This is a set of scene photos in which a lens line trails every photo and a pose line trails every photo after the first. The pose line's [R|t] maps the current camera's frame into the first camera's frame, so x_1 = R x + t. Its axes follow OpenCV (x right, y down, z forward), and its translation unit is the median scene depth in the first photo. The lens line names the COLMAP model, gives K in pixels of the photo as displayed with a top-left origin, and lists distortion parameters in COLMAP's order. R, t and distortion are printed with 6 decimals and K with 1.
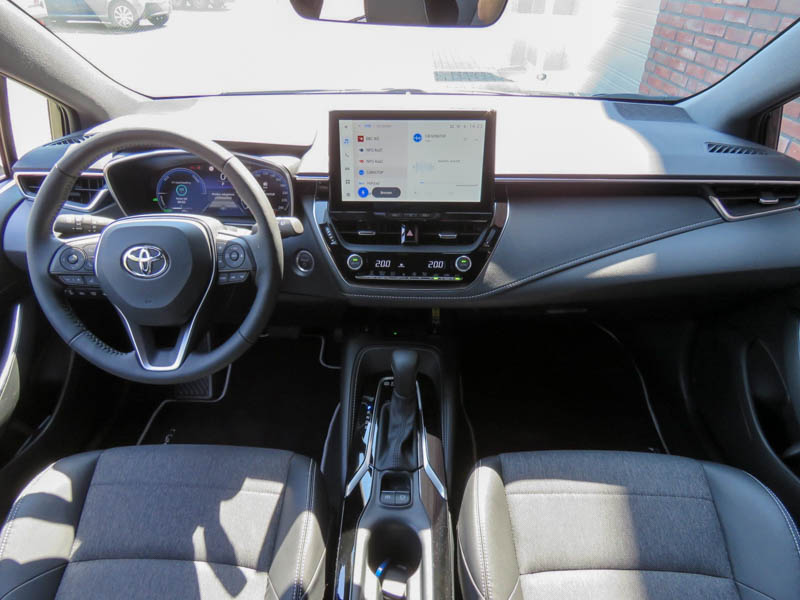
lens RADIAL K [[441.3, 0, 340.4], [0, 441.3, 300.1], [0, 0, 1]] dist [-0.002578, -0.000108]
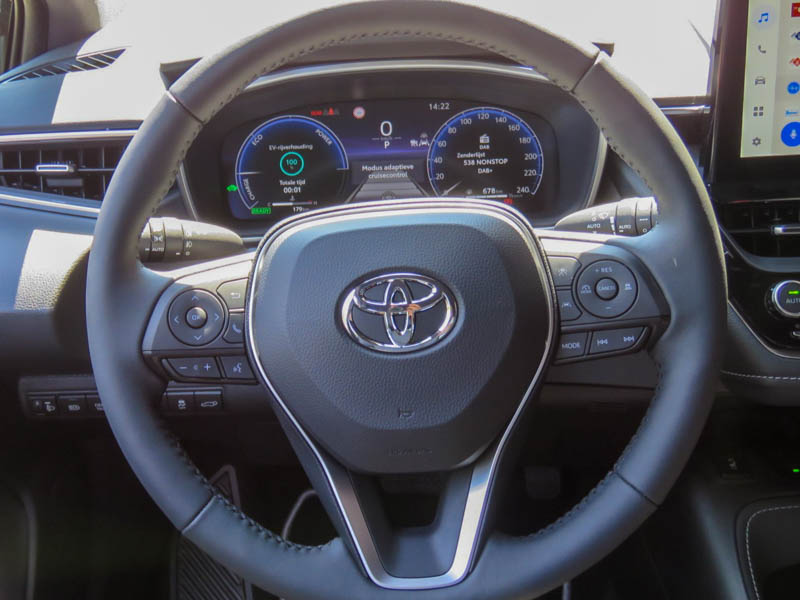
lens RADIAL K [[923.9, 0, 332.1], [0, 923.9, 299.7], [0, 0, 1]] dist [-0.003112, -0.000885]
pose [[0.998073, -0.049739, -0.037086, -0.438765], [0.044925, 0.991643, -0.120936, 0.000990], [0.042791, 0.119037, 0.991967, 0.144398]]
